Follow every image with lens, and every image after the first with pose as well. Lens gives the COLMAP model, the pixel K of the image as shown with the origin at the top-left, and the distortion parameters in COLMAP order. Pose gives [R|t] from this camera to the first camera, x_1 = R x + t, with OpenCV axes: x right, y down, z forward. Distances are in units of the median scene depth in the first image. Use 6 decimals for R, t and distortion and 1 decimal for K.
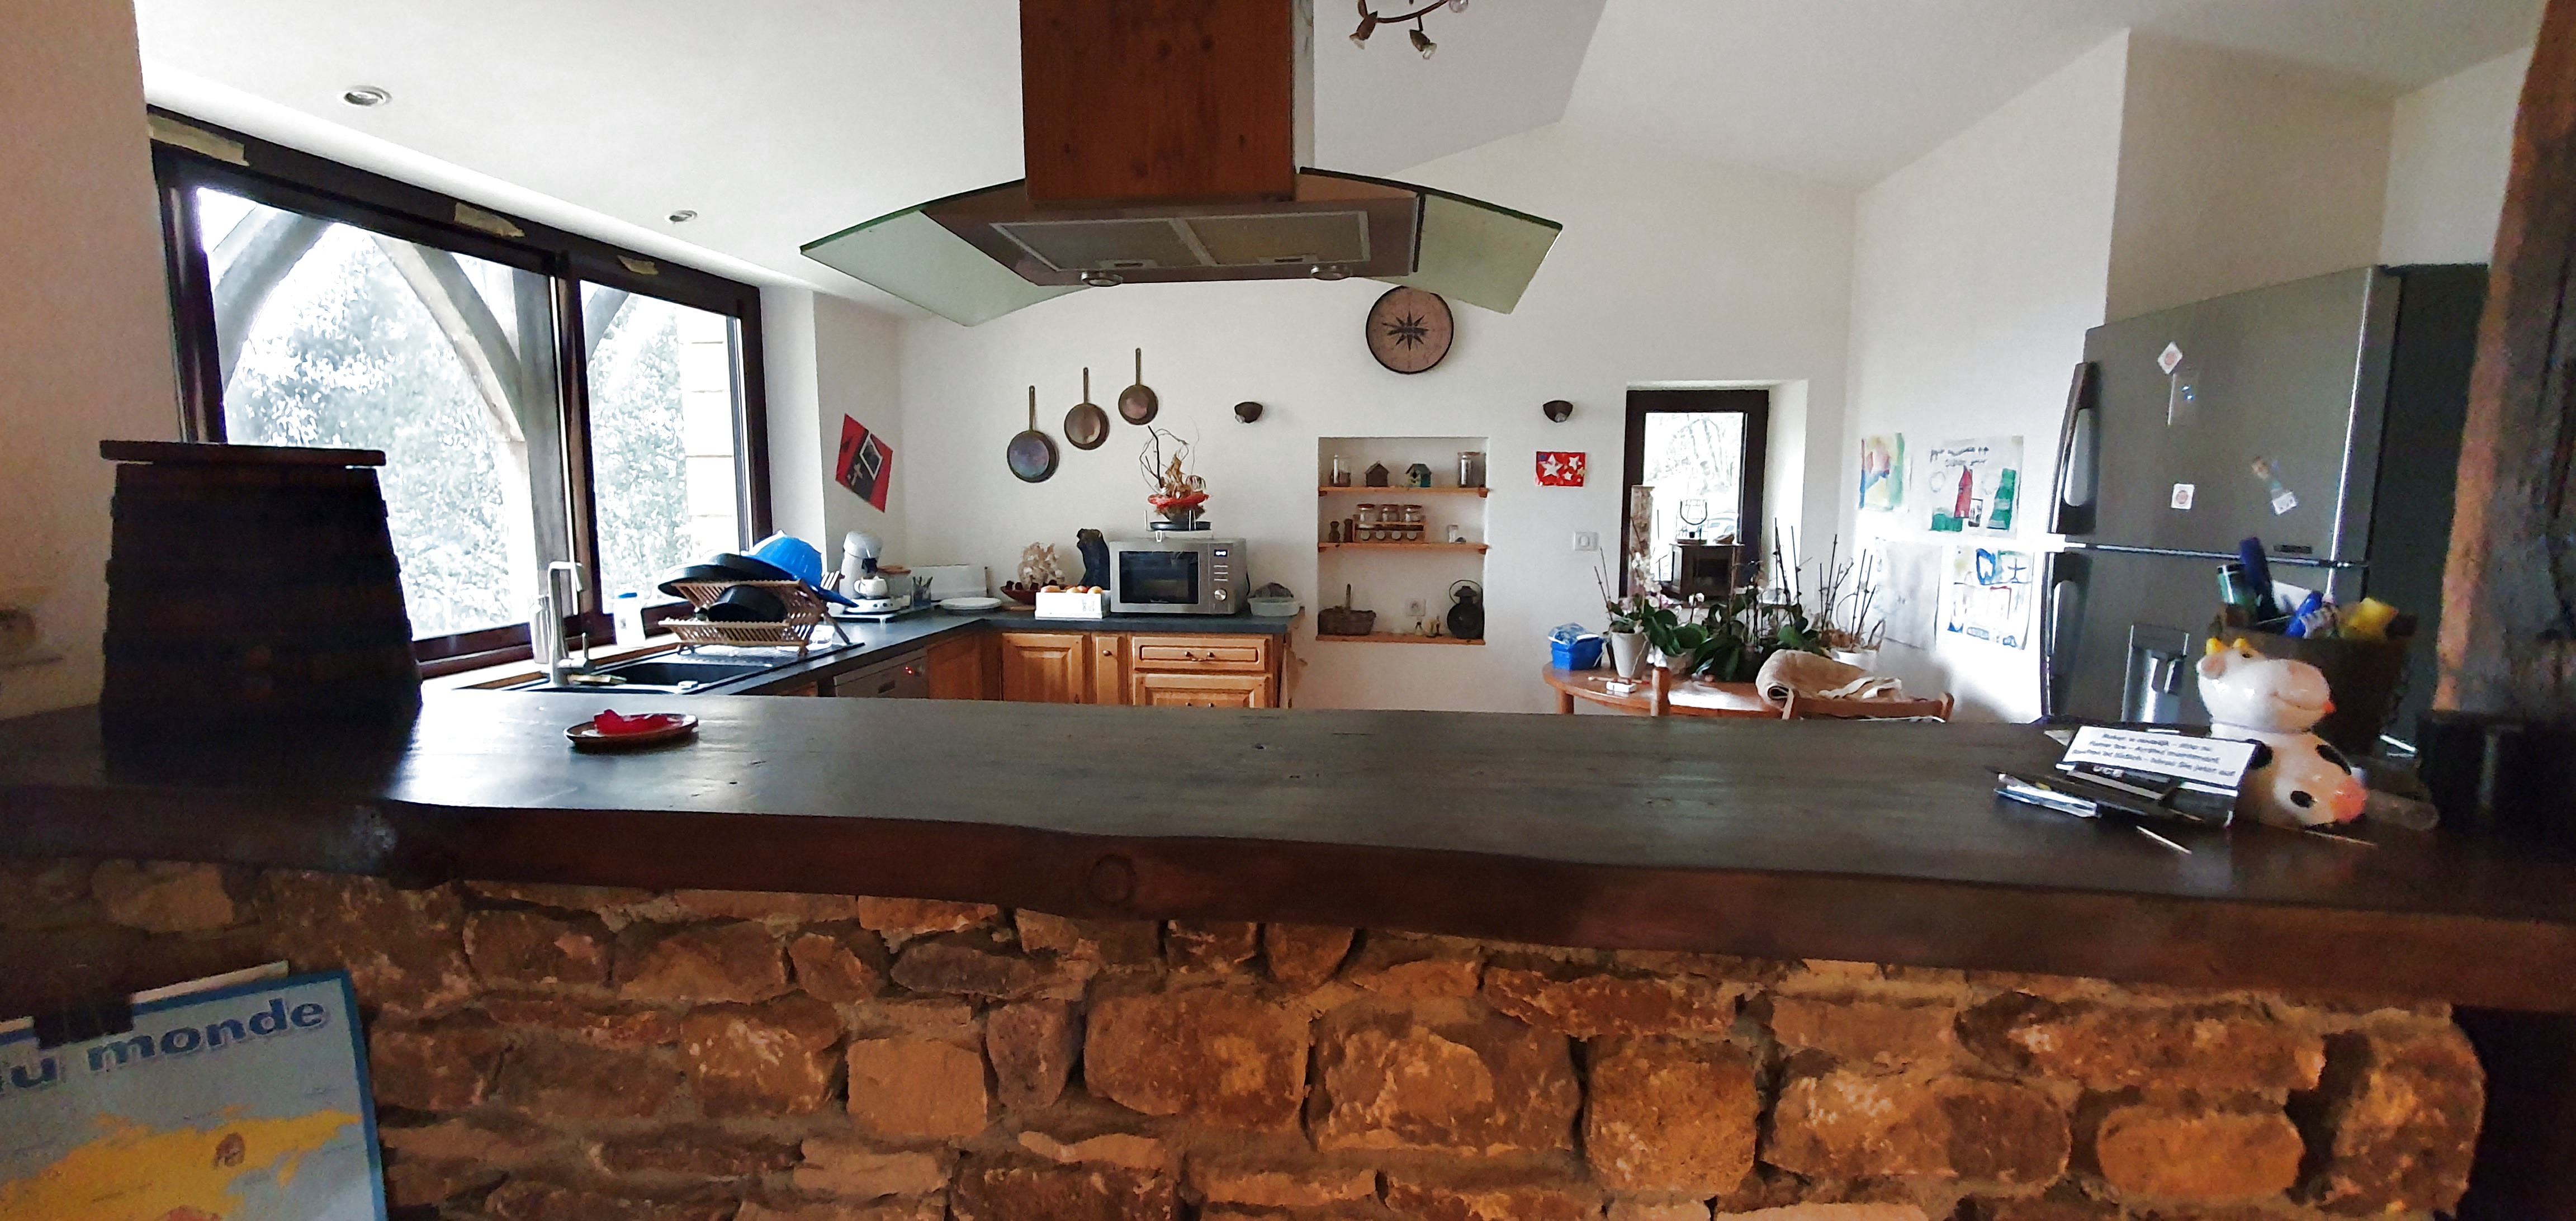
lens RADIAL K [[1009.3, 0, 1299.8], [0, 1009.3, 595.1], [0, 0, 1]] dist [-0.001830, -0.000128]
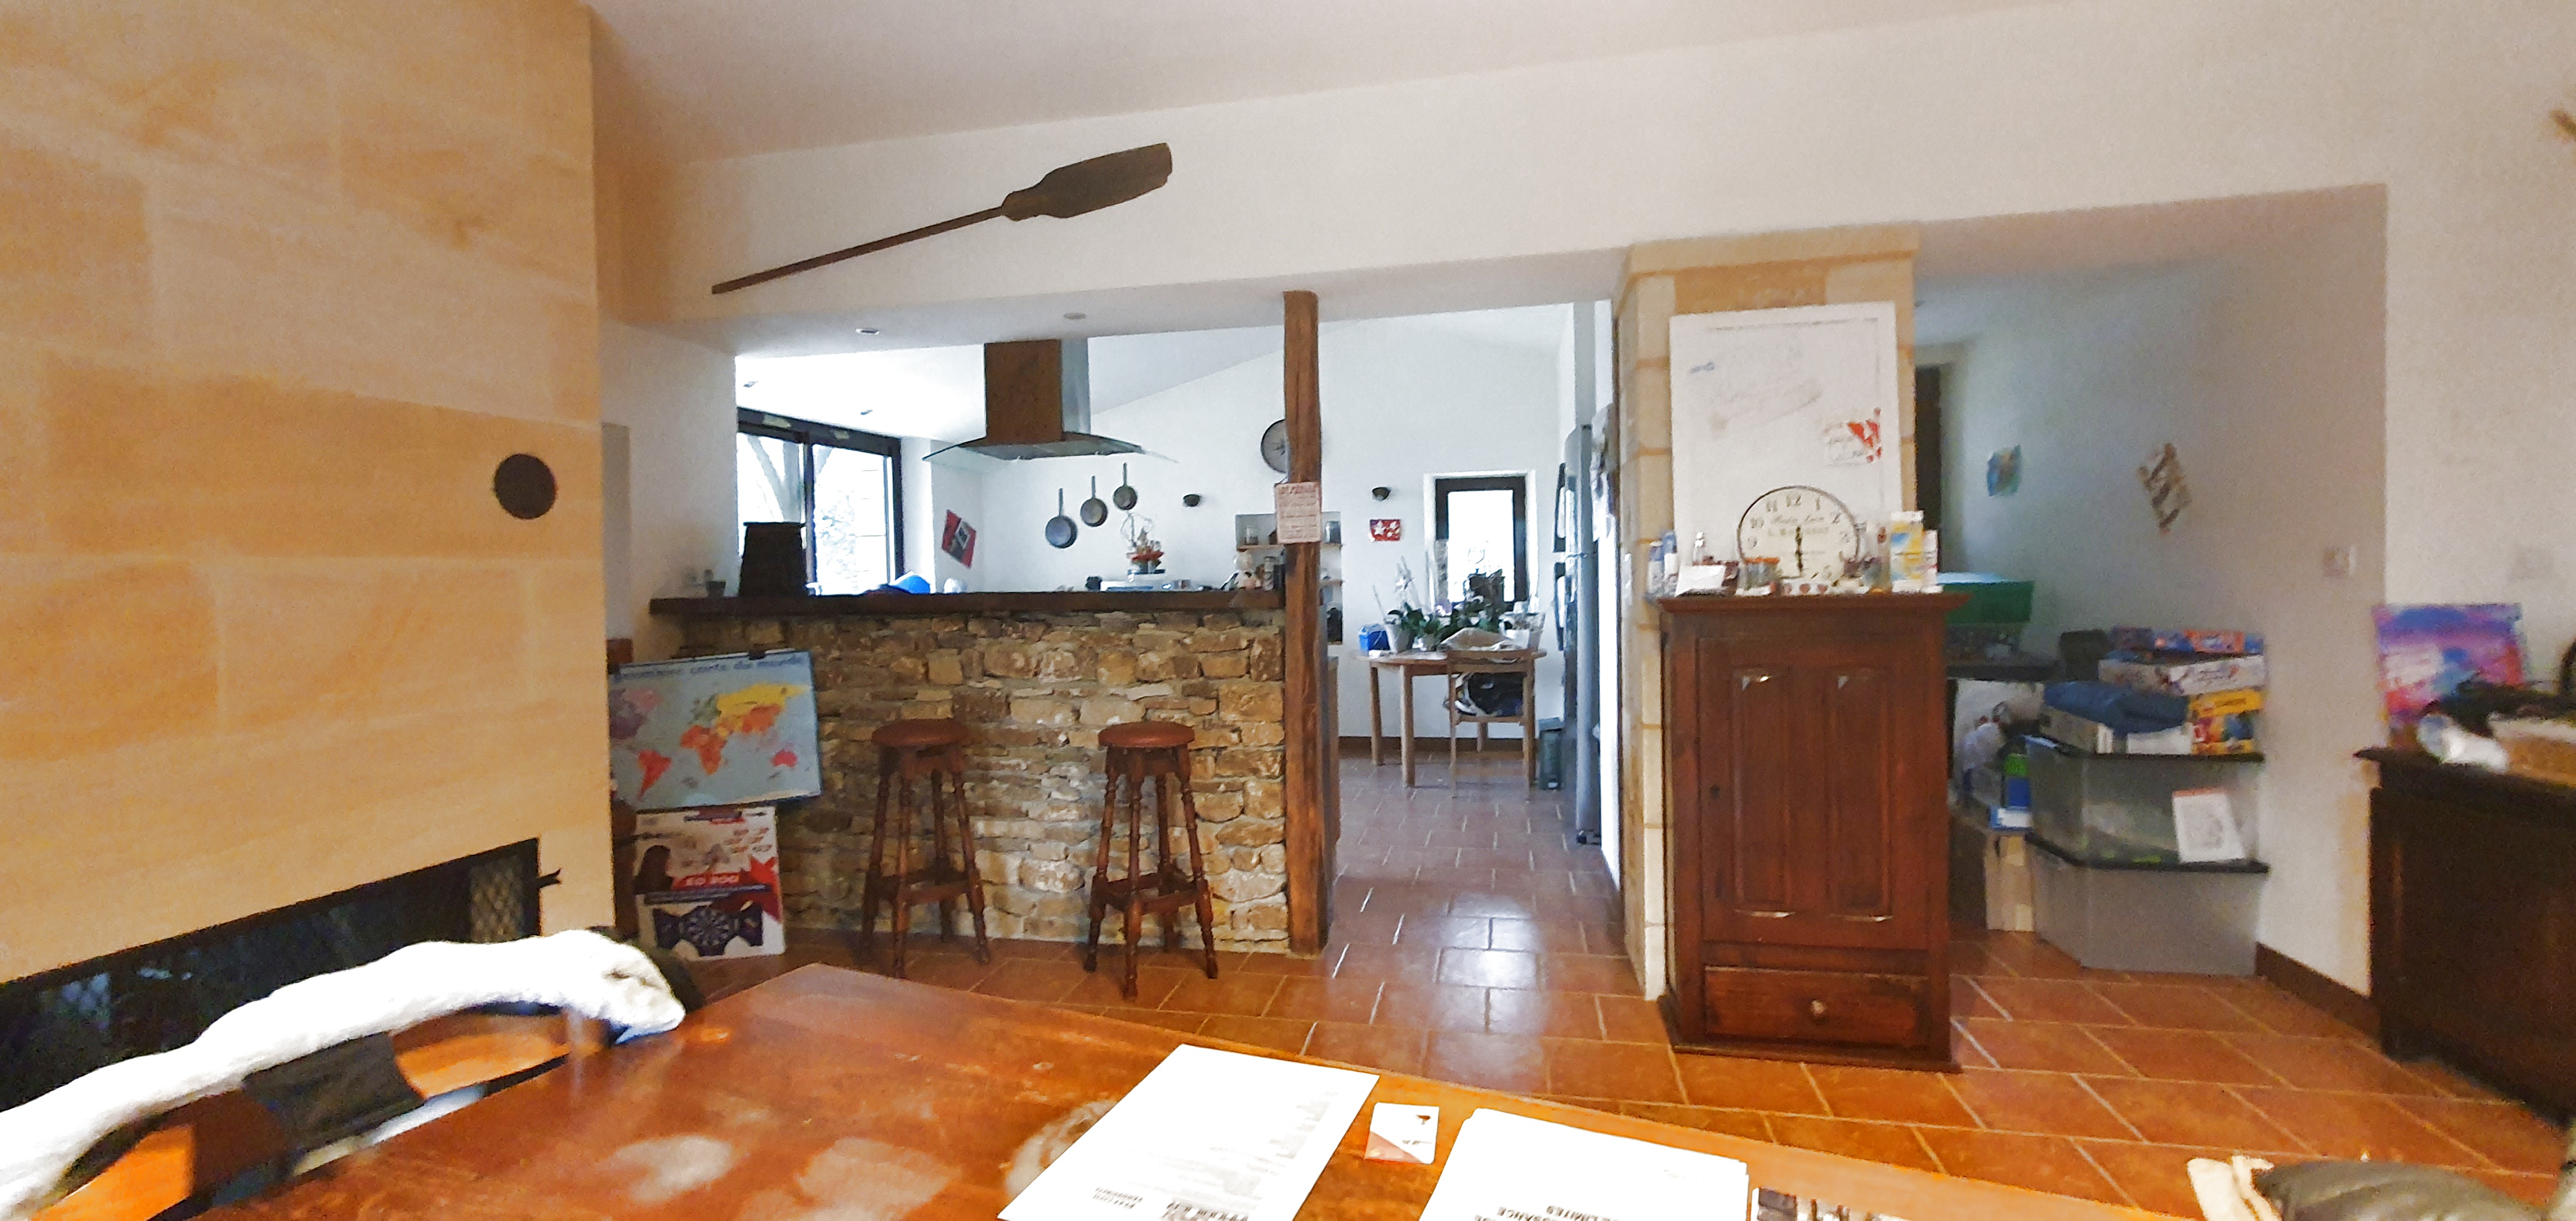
lens RADIAL K [[1009.3, 0, 1299.8], [0, 1009.3, 595.1], [0, 0, 1]] dist [-0.001830, -0.000128]
pose [[0.994763, -0.021788, -0.099856, 0.278499], [0.013576, 0.996524, -0.082189, 0.102145], [0.101300, 0.080403, 0.991602, -0.557131]]
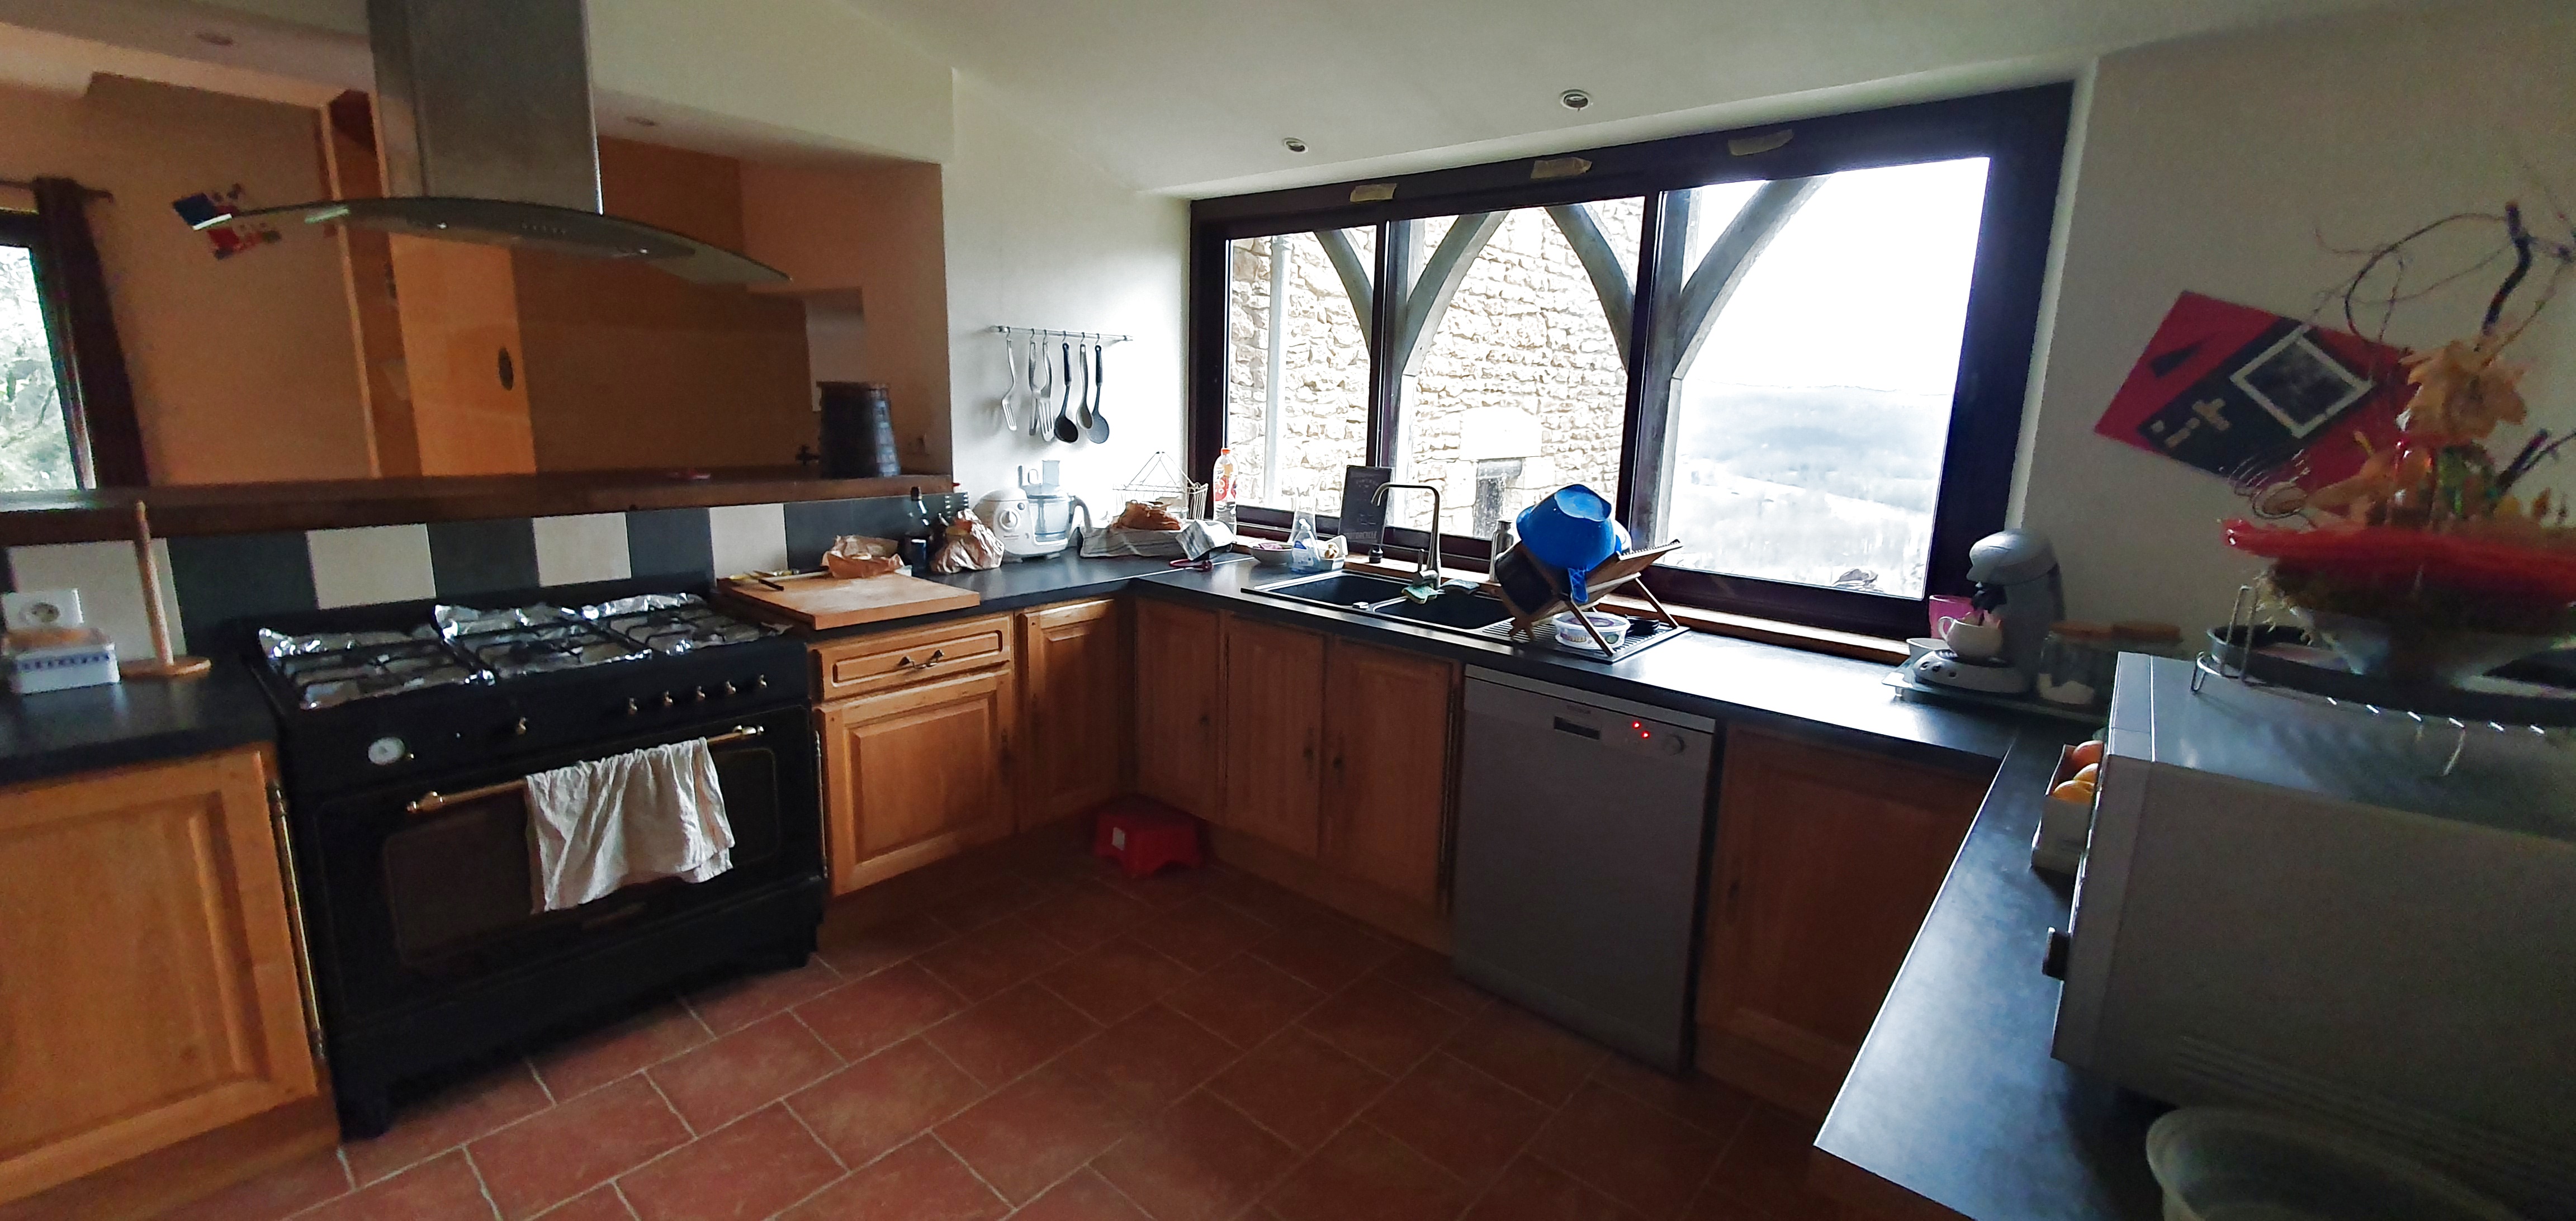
lens RADIAL K [[1009.3, 0, 1299.8], [0, 1009.3, 595.1], [0, 0, 1]] dist [-0.001830, -0.000128]
pose [[-0.543320, 0.146085, -0.826718, 0.188871], [-0.119472, 0.961267, 0.248378, -0.122231], [0.830981, 0.233718, -0.504823, 1.019747]]
